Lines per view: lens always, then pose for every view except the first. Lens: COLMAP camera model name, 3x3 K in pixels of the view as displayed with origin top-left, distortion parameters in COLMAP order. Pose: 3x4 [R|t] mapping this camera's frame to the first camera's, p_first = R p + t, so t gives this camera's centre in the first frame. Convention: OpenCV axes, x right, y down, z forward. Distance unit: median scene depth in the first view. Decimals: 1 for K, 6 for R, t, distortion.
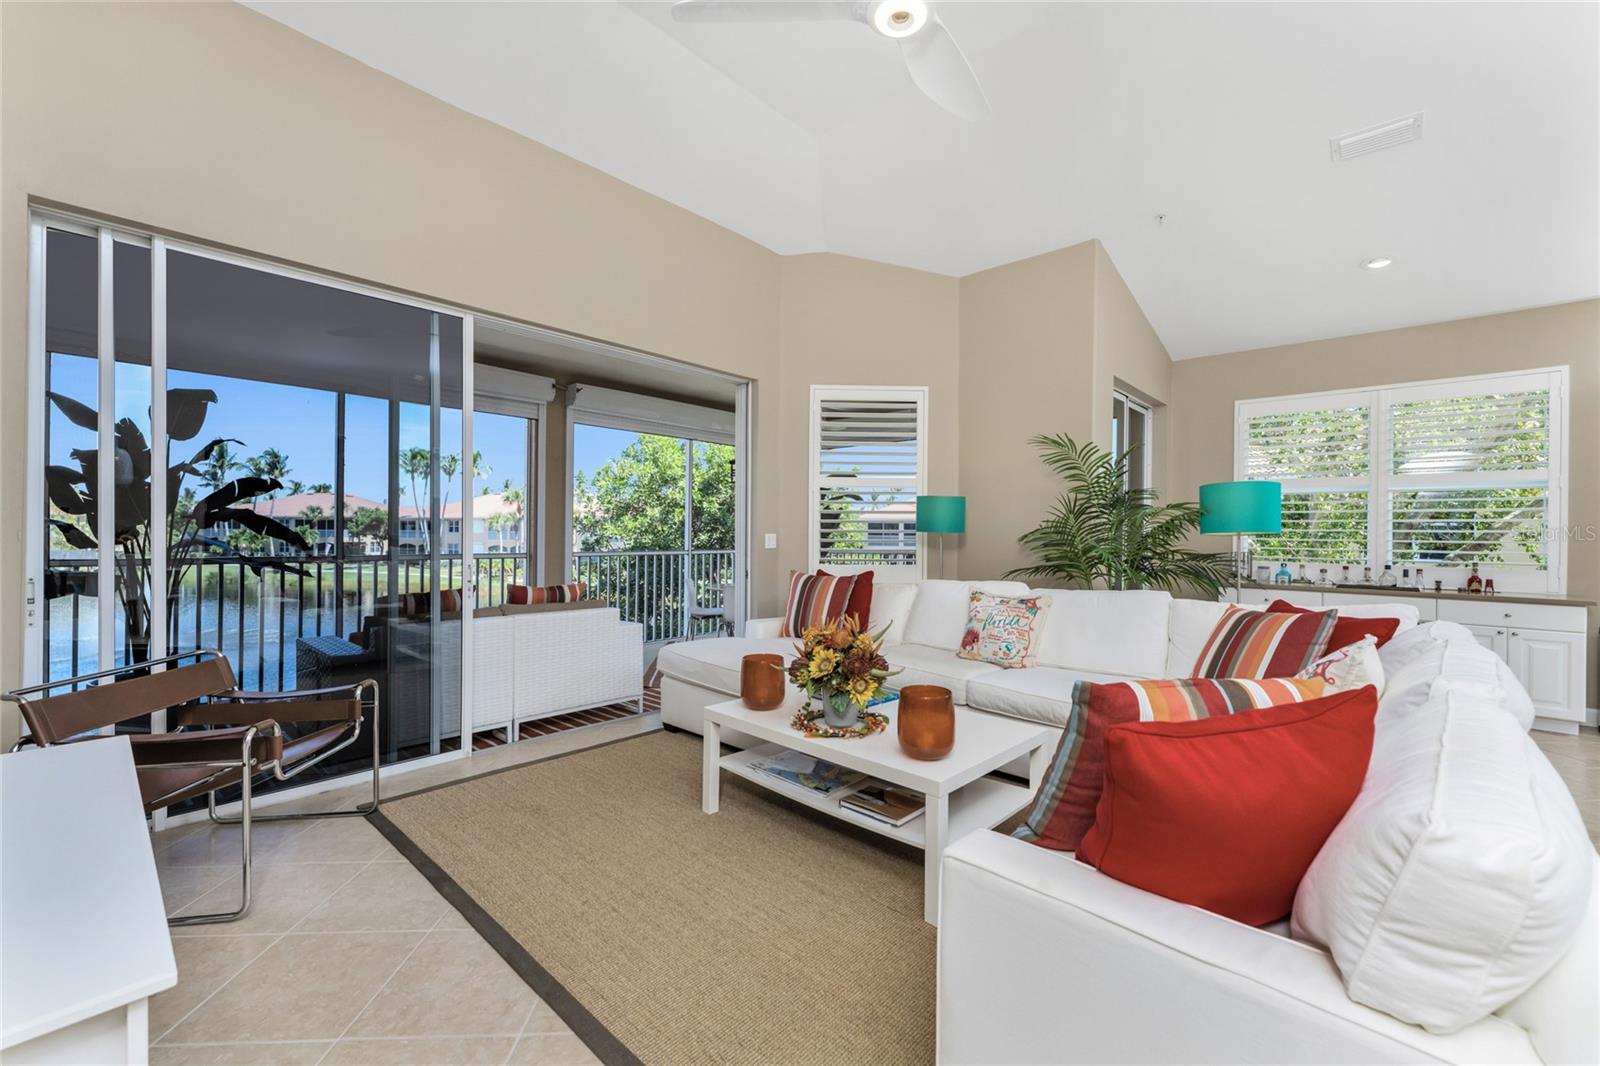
lens RADIAL K [[653.2, 0, 797.4], [0, 653.2, 536.1], [0, 0, 1]] dist [-0.001045, -0.000347]
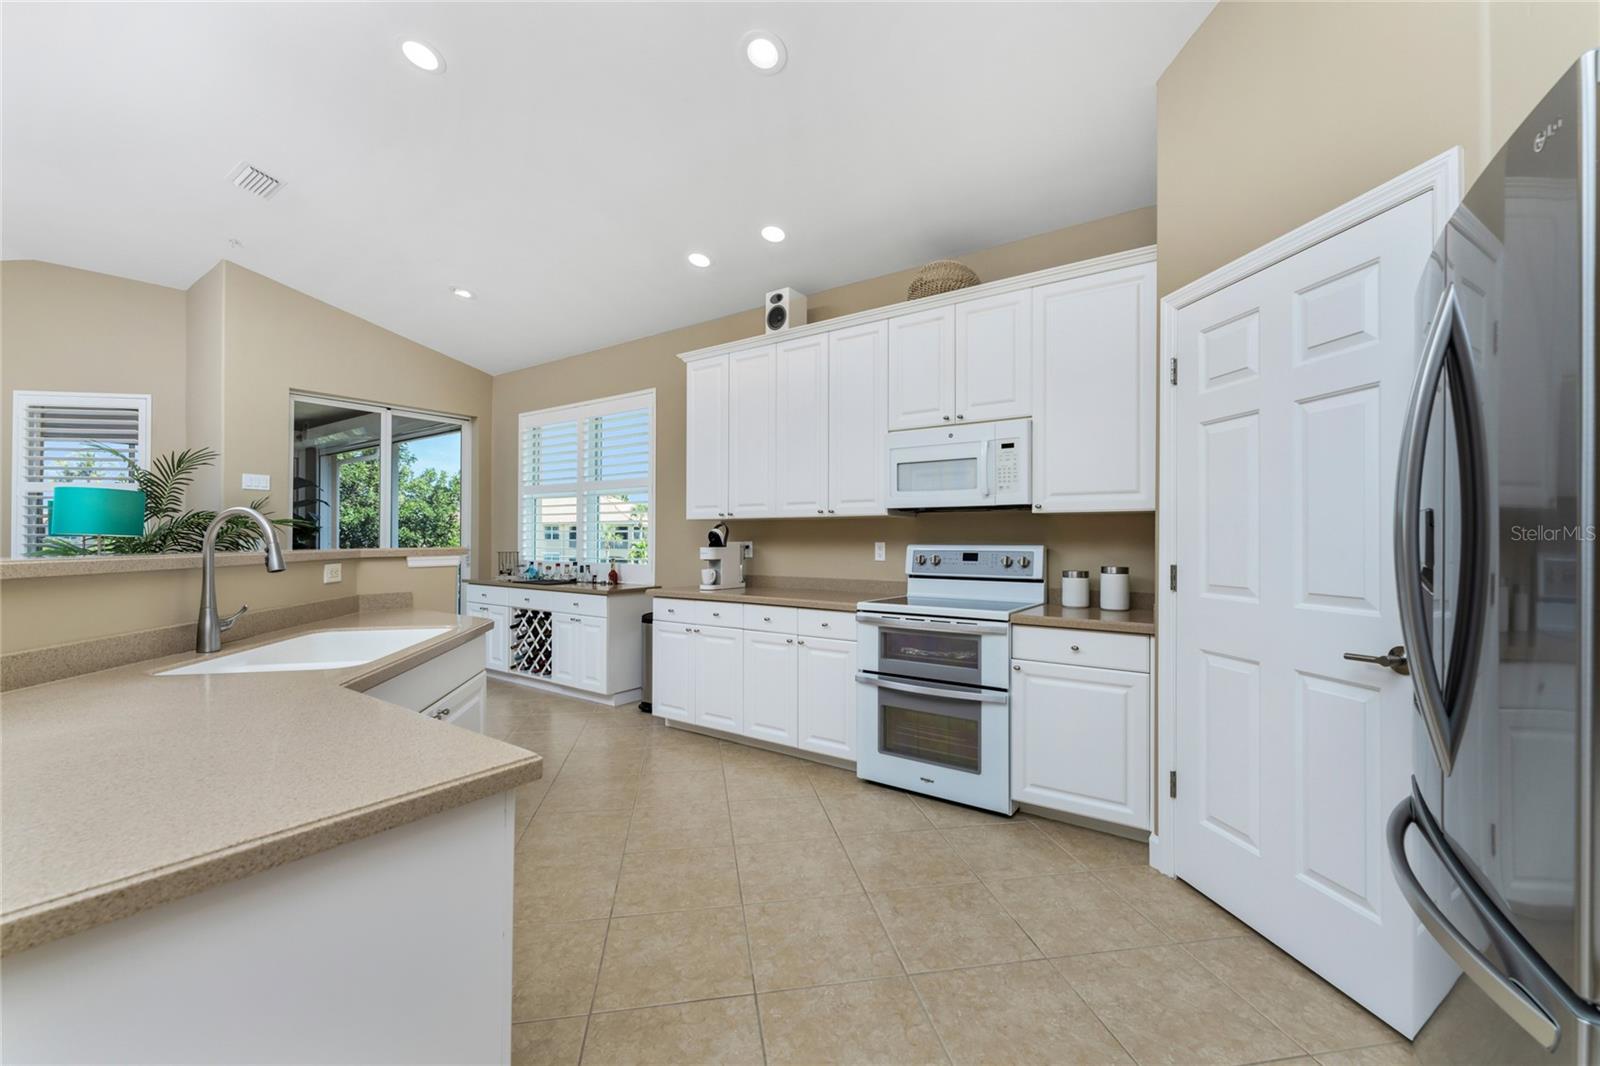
lens RADIAL K [[640.5, 0, 802.2], [0, 640.5, 537.6], [0, 0, 1]] dist [0.001424, 0.000089]
pose [[0.991441, -0.007645, 0.130333, 1.148314], [0.008146, 0.999961, -0.003315, 0.009538], [-0.130303, 0.004348, 0.991465, -0.147554]]
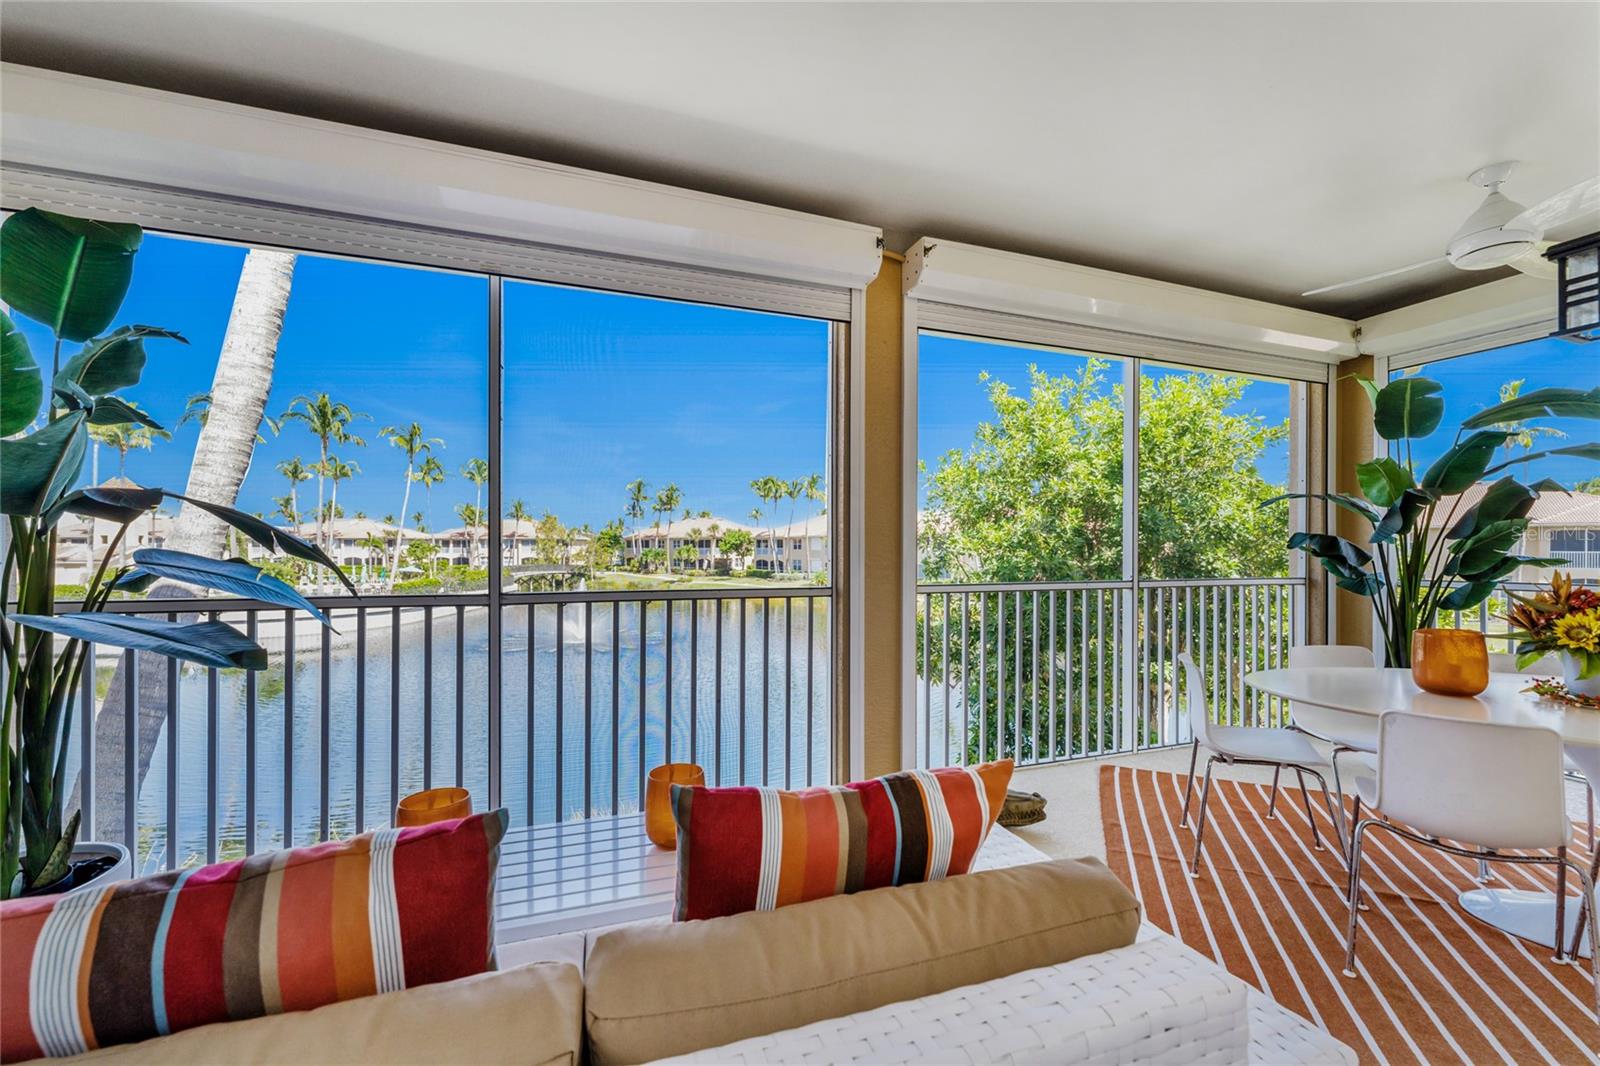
lens RADIAL K [[639.6, 0, 810.4], [0, 639.6, 547.5], [0, 0, 1]] dist [-0.002332, -0.000156]
pose [[0.891605, -0.007942, -0.452745, -0.265528], [0.004680, 0.999954, -0.008325, -0.001065], [0.452790, 0.005303, 0.891601, 0.717401]]
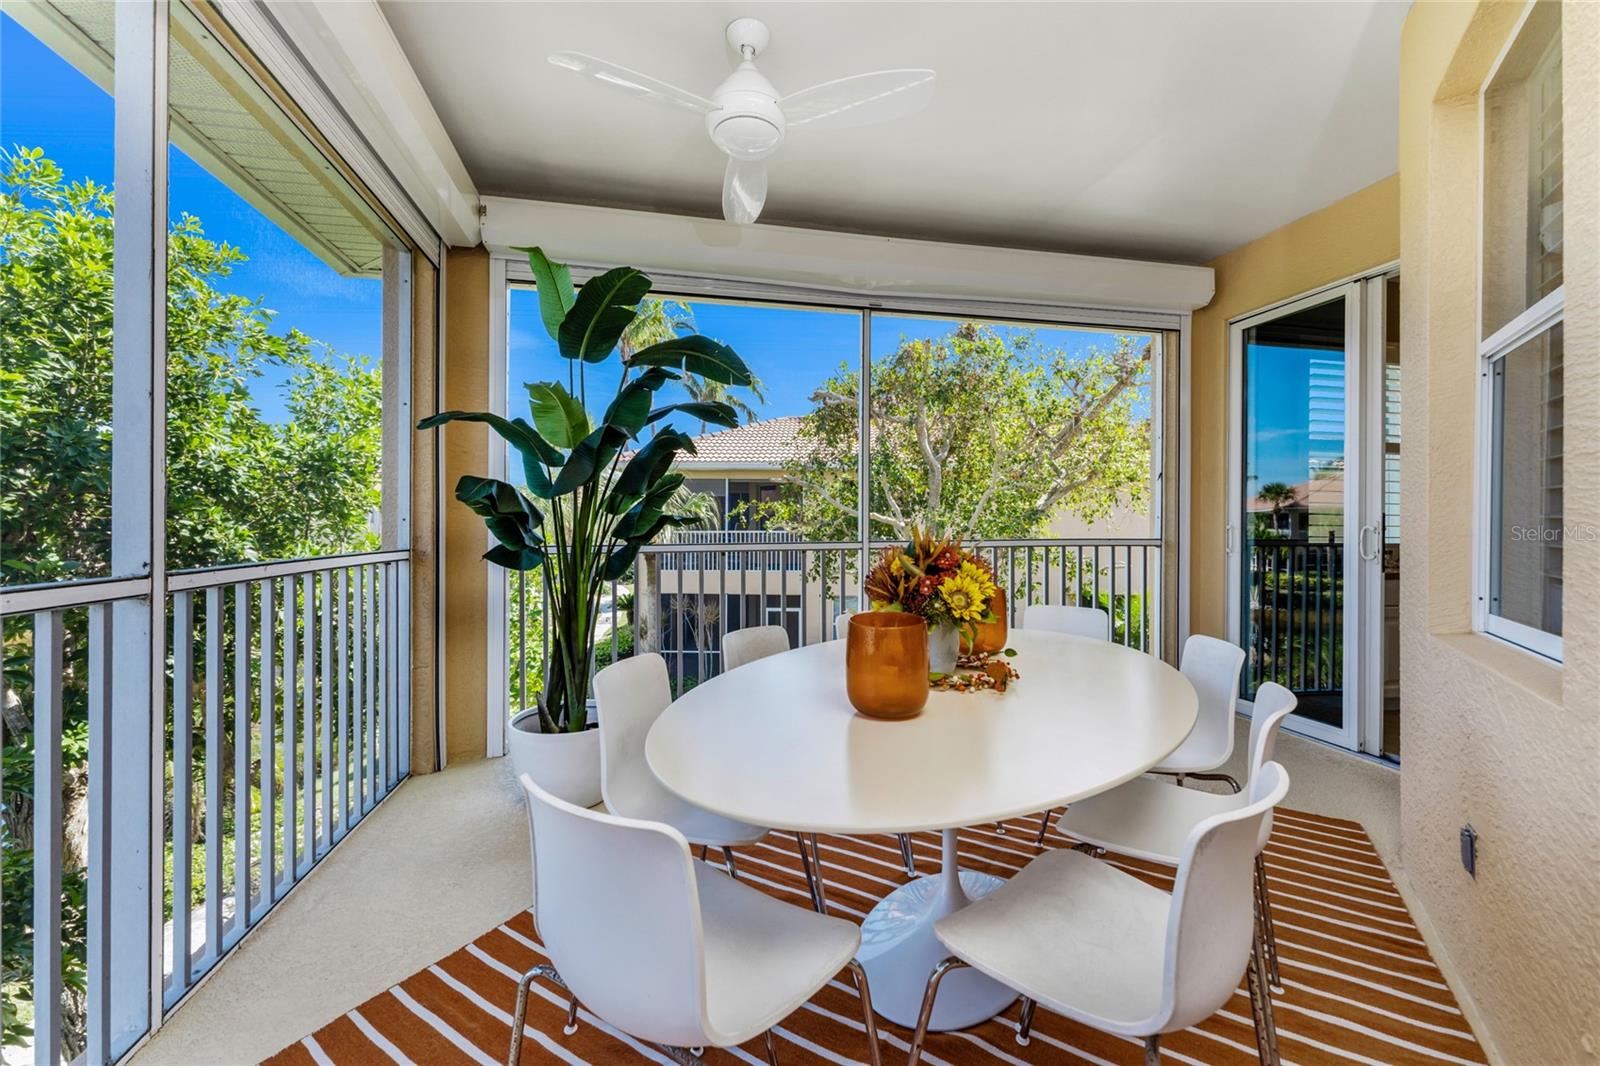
lens RADIAL K [[662.4, 0, 809.4], [0, 662.4, 525.2], [0, 0, 1]] dist [-0.000452, -0.000398]
pose [[0.581416, -0.006638, 0.813579, -0.340924], [0.001838, 0.999975, 0.006845, 0.011235], [-0.813604, -0.002484, 0.581413, 1.177942]]
